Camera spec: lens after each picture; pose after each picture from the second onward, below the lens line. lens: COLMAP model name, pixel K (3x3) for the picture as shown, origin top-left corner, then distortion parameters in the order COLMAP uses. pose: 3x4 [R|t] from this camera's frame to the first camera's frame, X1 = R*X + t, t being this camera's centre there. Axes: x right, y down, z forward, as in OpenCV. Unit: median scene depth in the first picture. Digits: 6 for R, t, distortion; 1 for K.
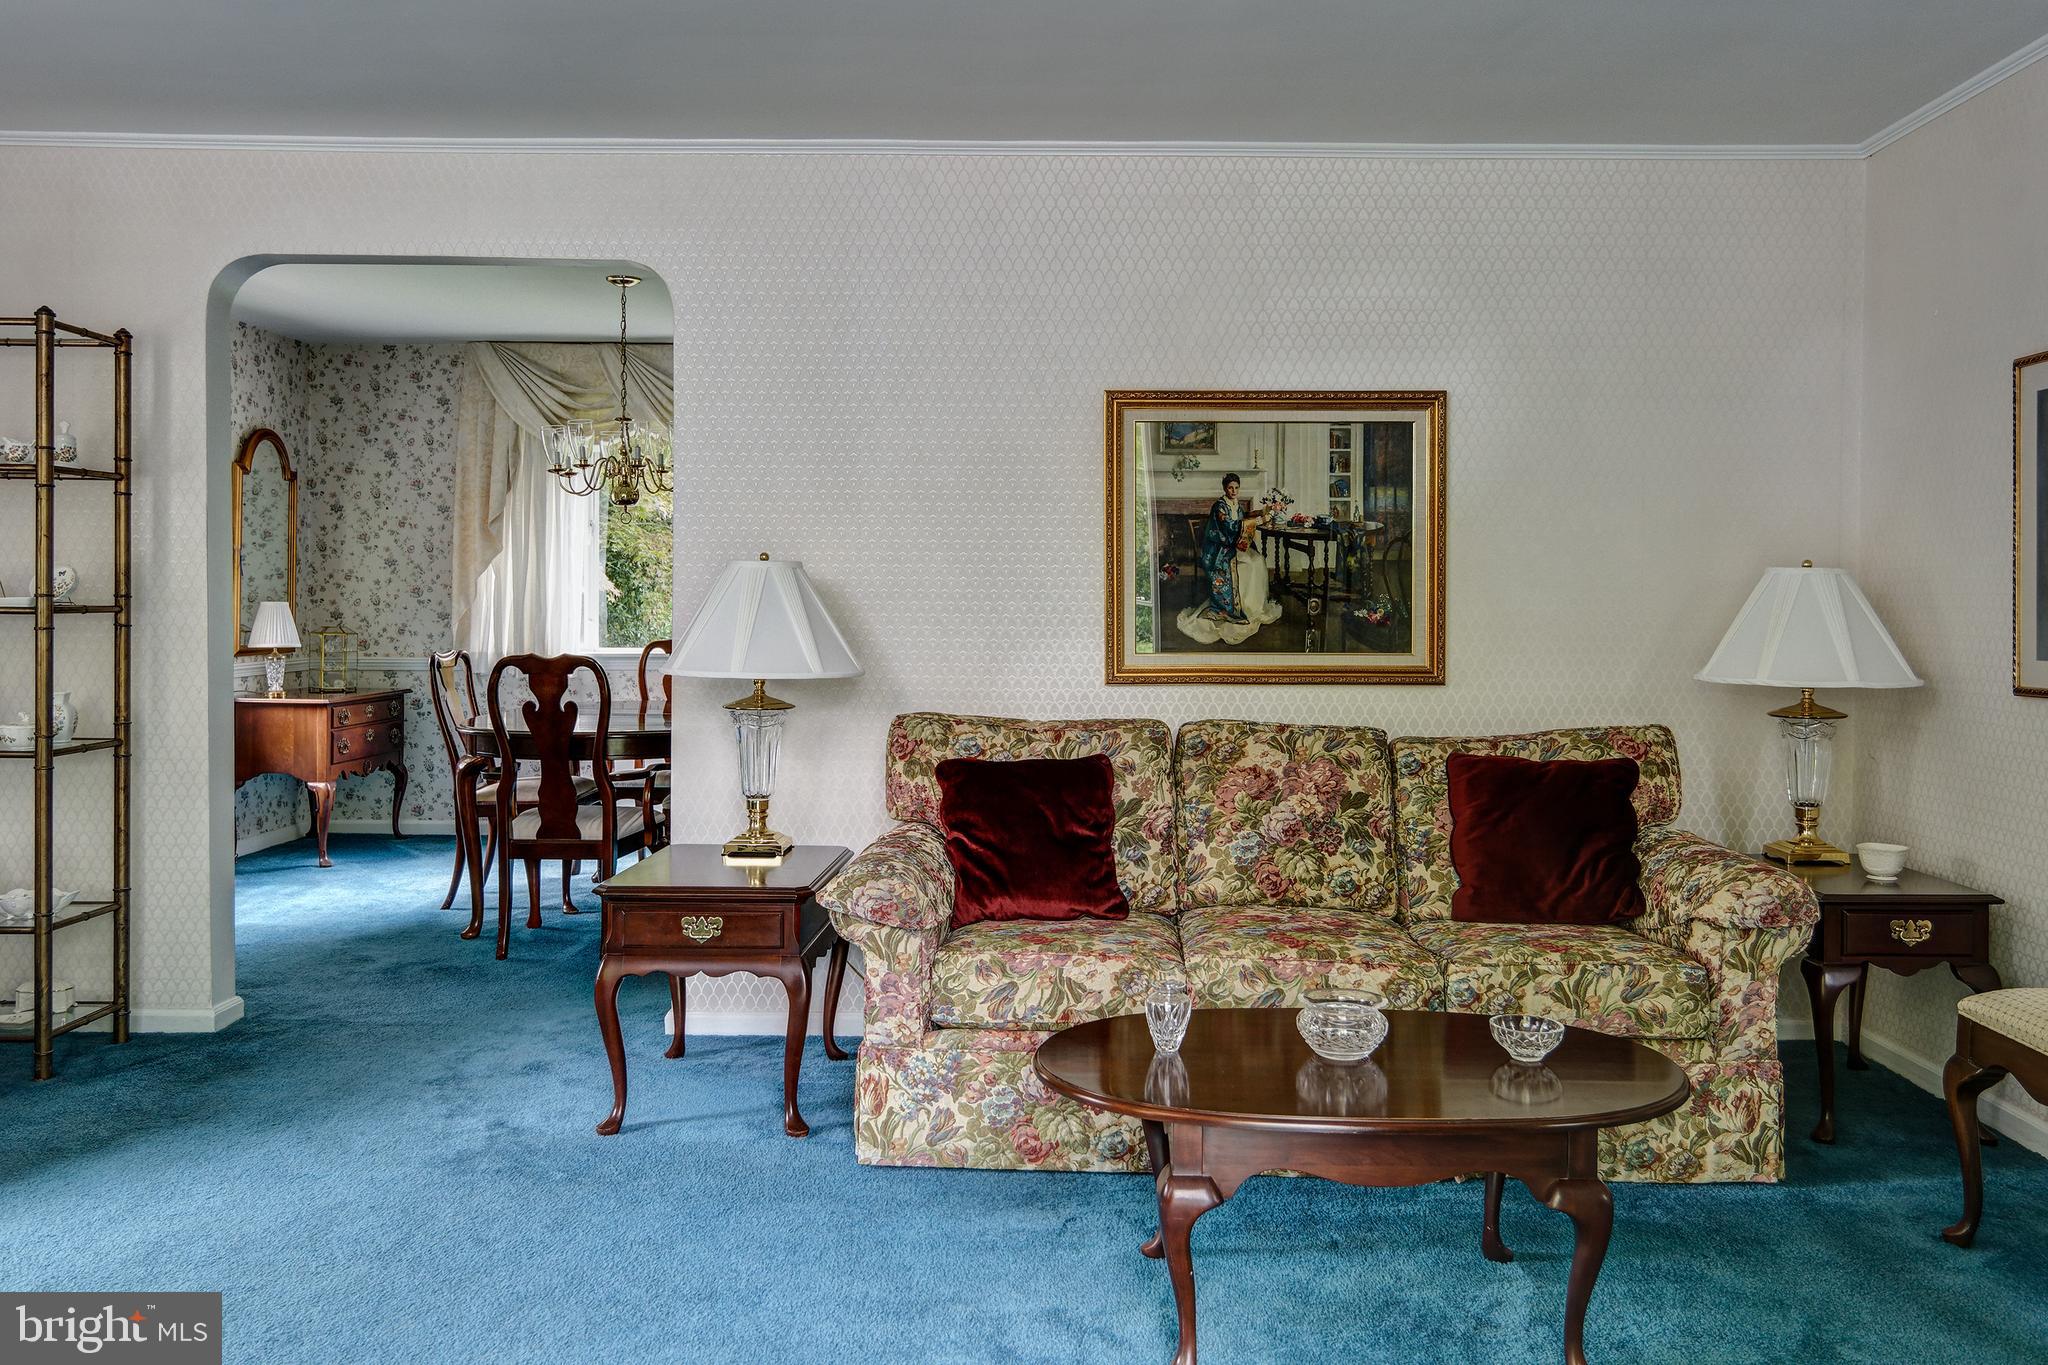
lens RADIAL K [[1593.7, 0, 1049.4], [0, 1593.7, 630.2], [0, 0, 1]] dist [0.000639, -0.000529]
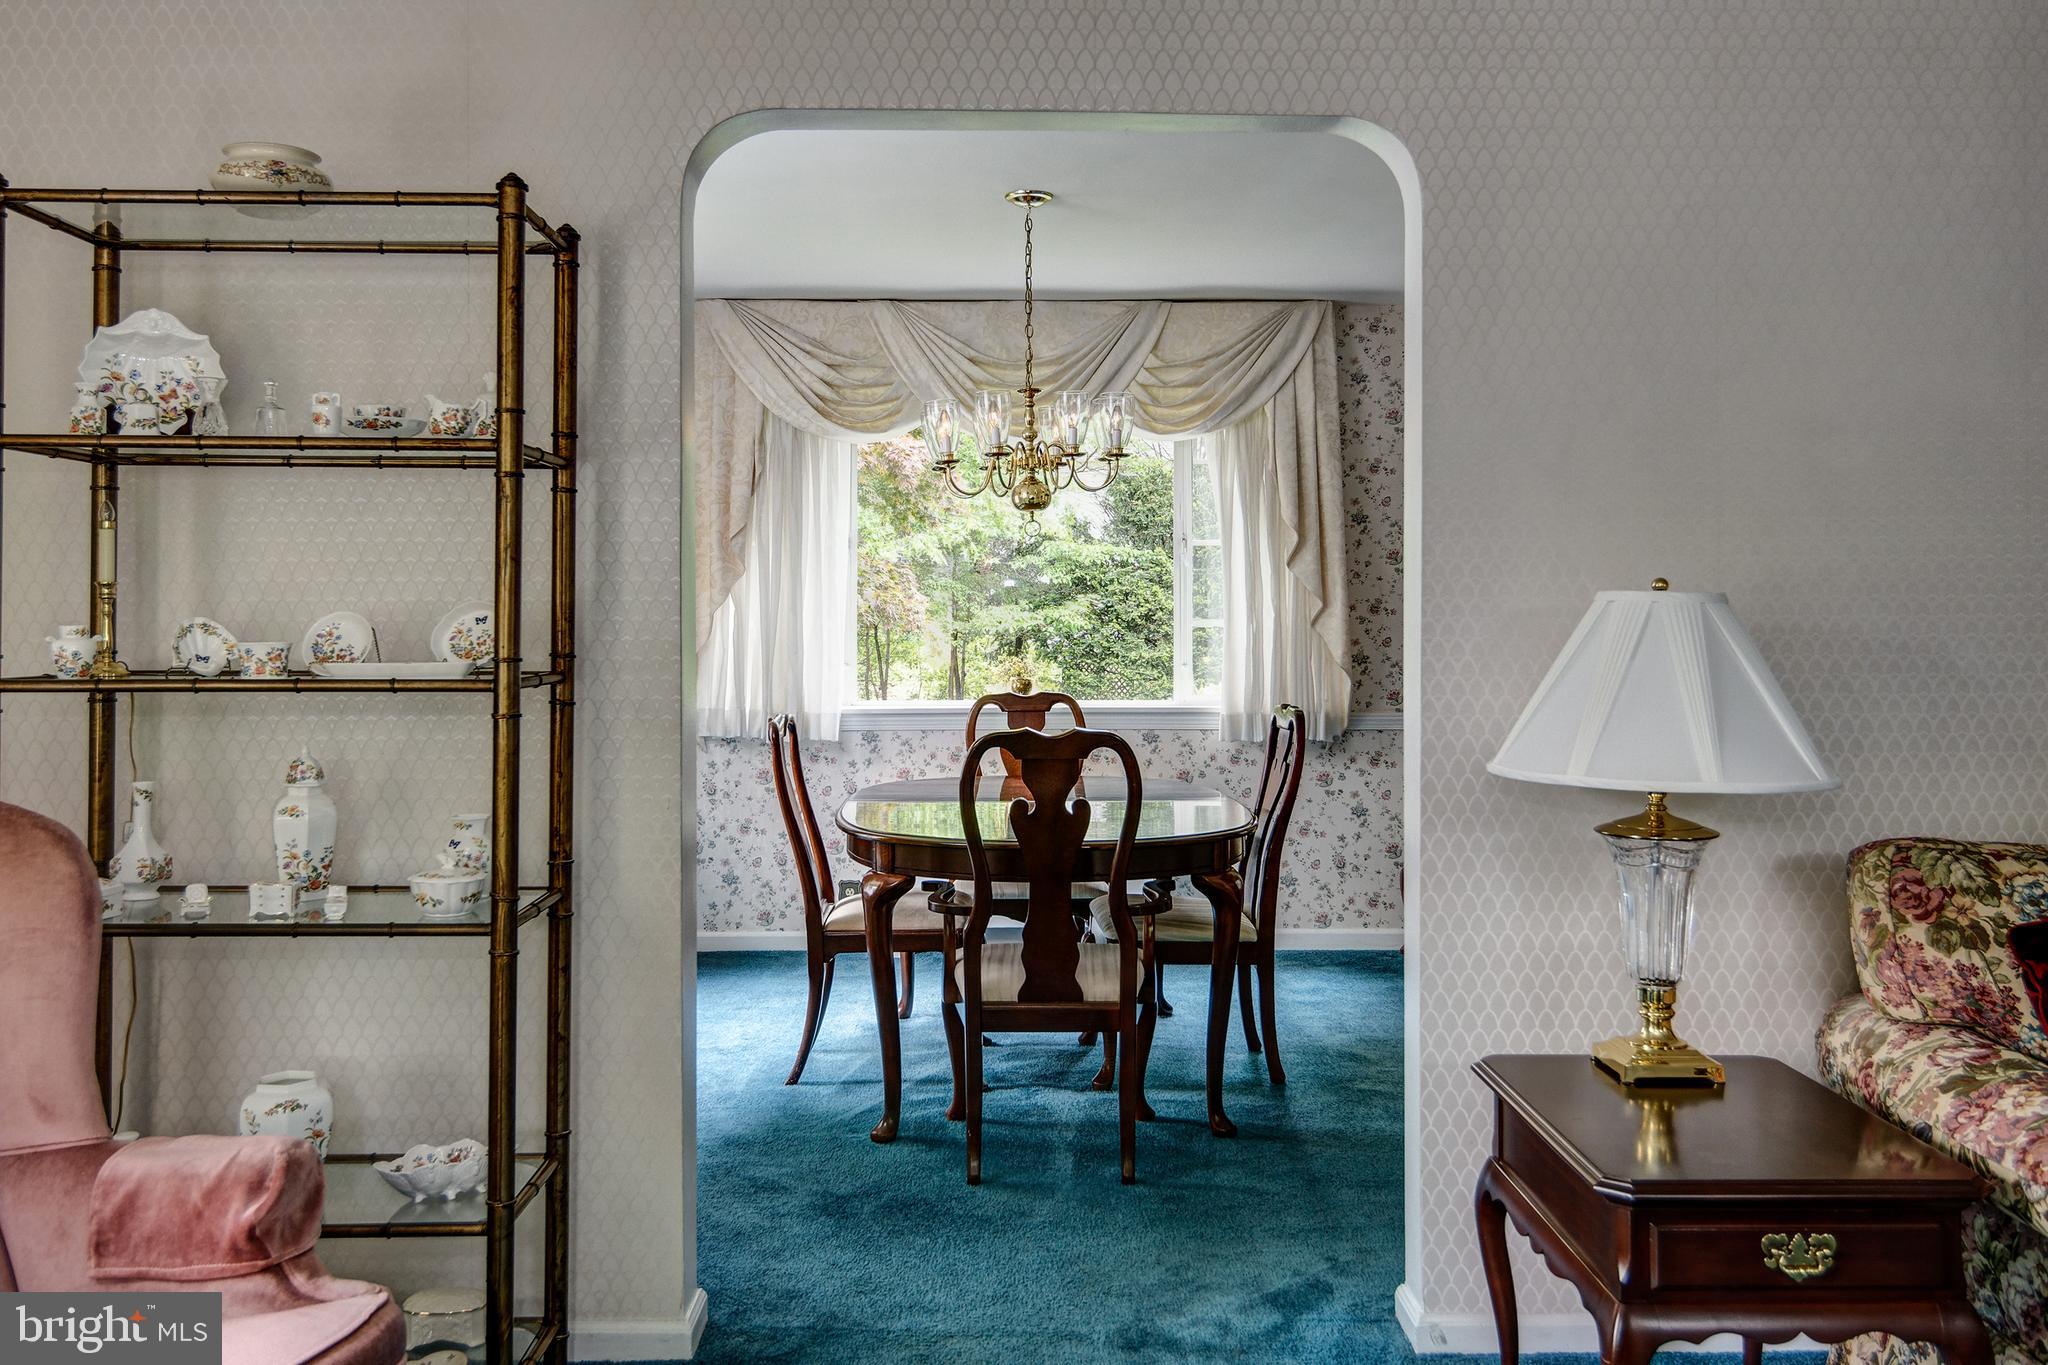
lens RADIAL K [[1733.5, 0, 1032.8], [0, 1733.5, 600.5], [0, 0, 1]] dist [-0.001856, 0.000942]
pose [[0.999777, -0.006285, 0.020172, -0.406823], [0.006893, 0.999520, -0.030220, -0.020813], [-0.019973, 0.030352, 0.999340, 0.319653]]
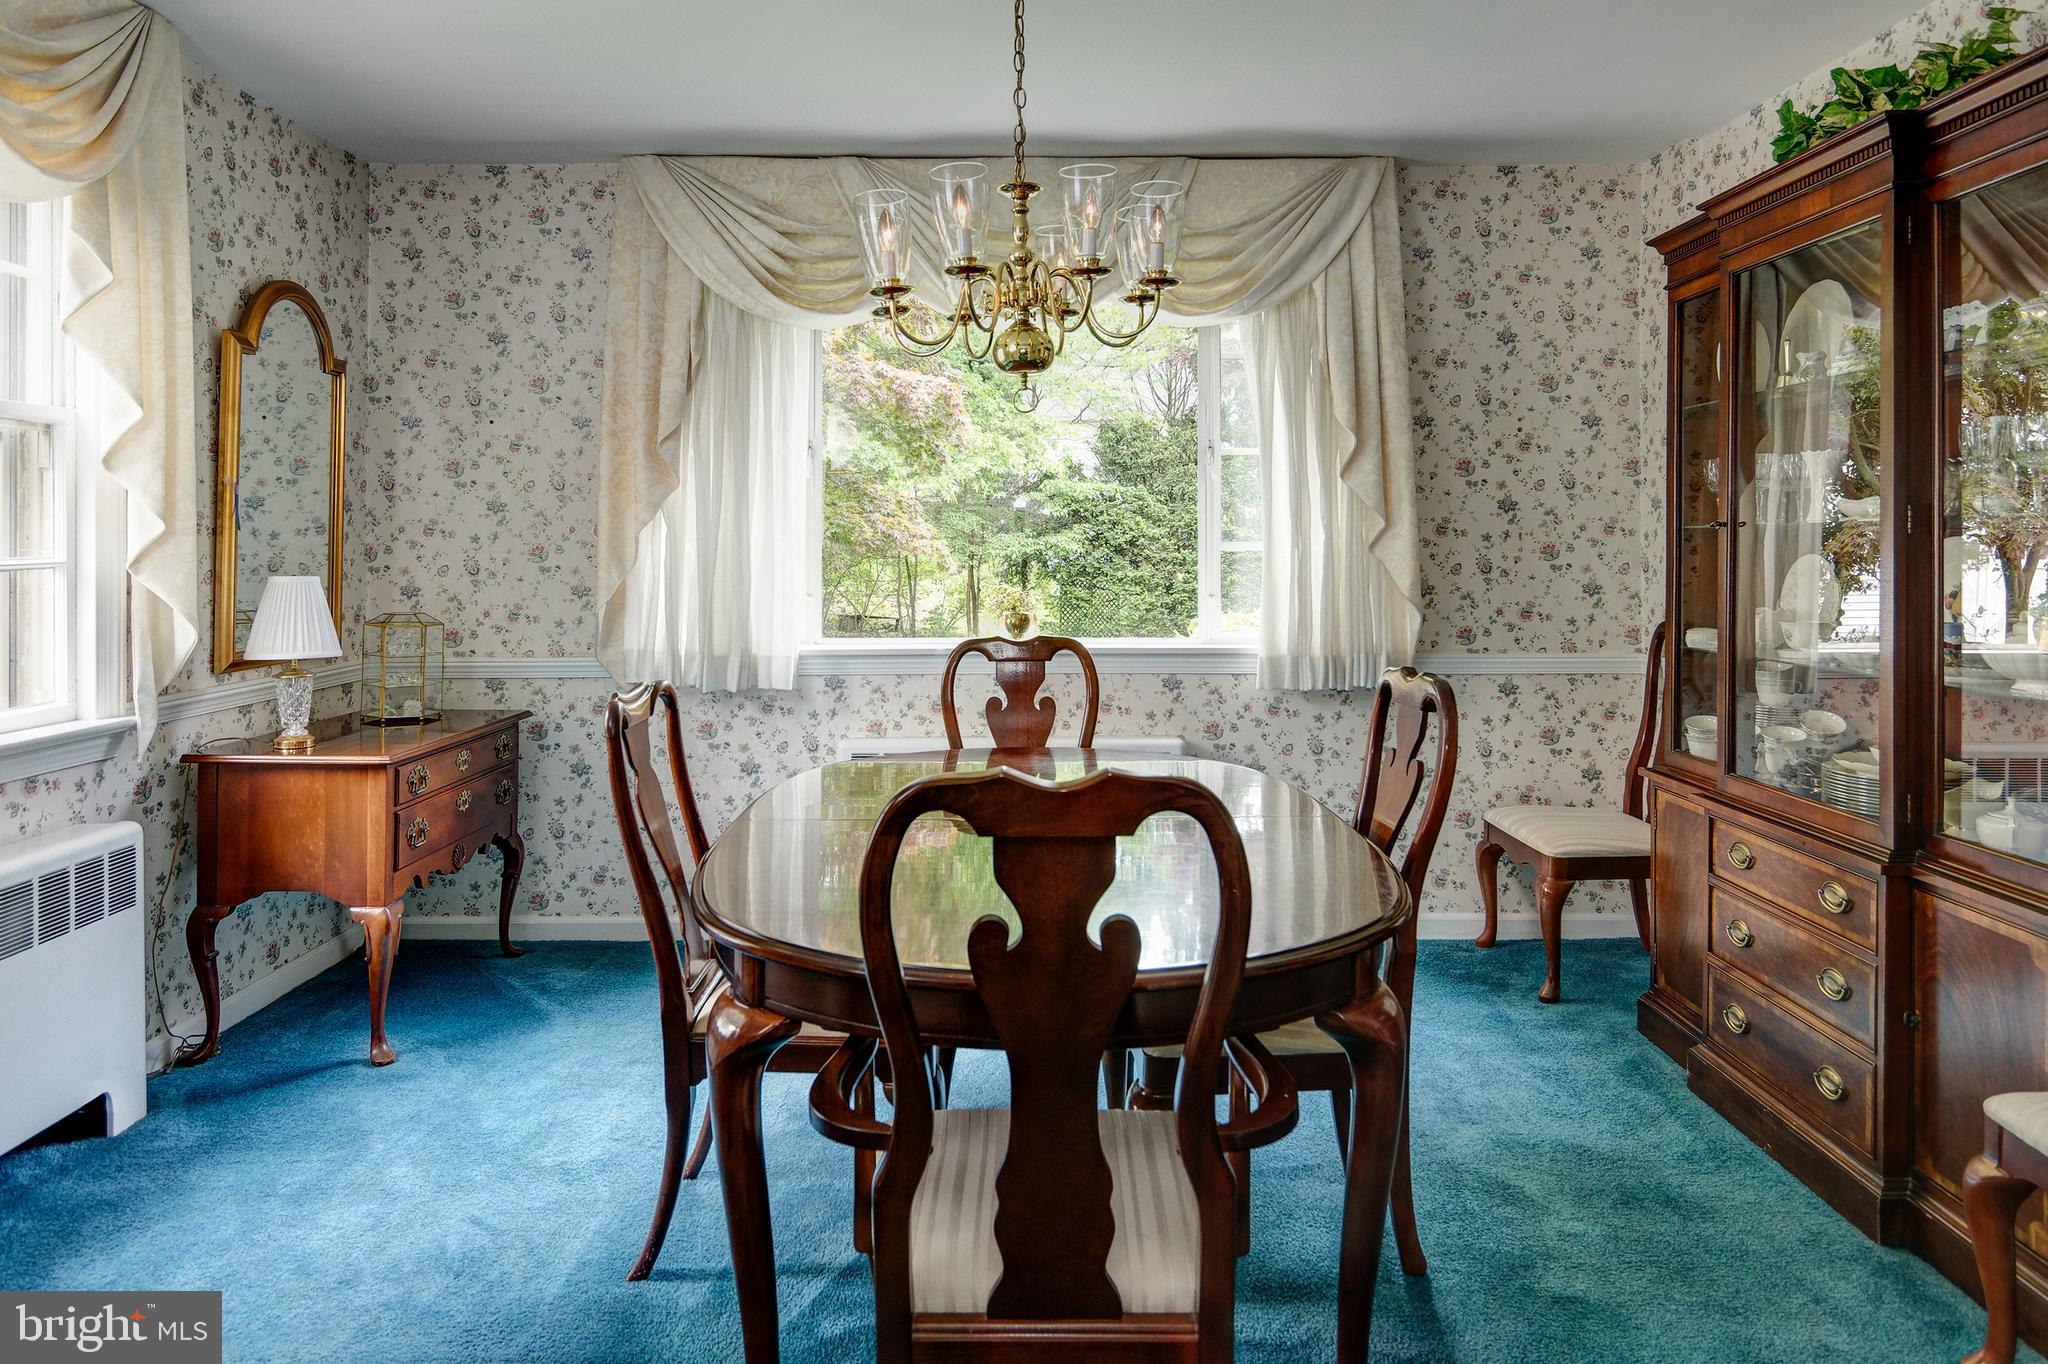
lens RADIAL K [[1298.2, 0, 1030.1], [0, 1298.2, 536.0], [0, 0, 1]] dist [0.002164, -0.000010]
pose [[0.999868, -0.006353, 0.014985, -0.390668], [0.006745, 0.999632, -0.026278, -0.030383], [-0.014813, 0.026375, 0.999542, 0.898823]]
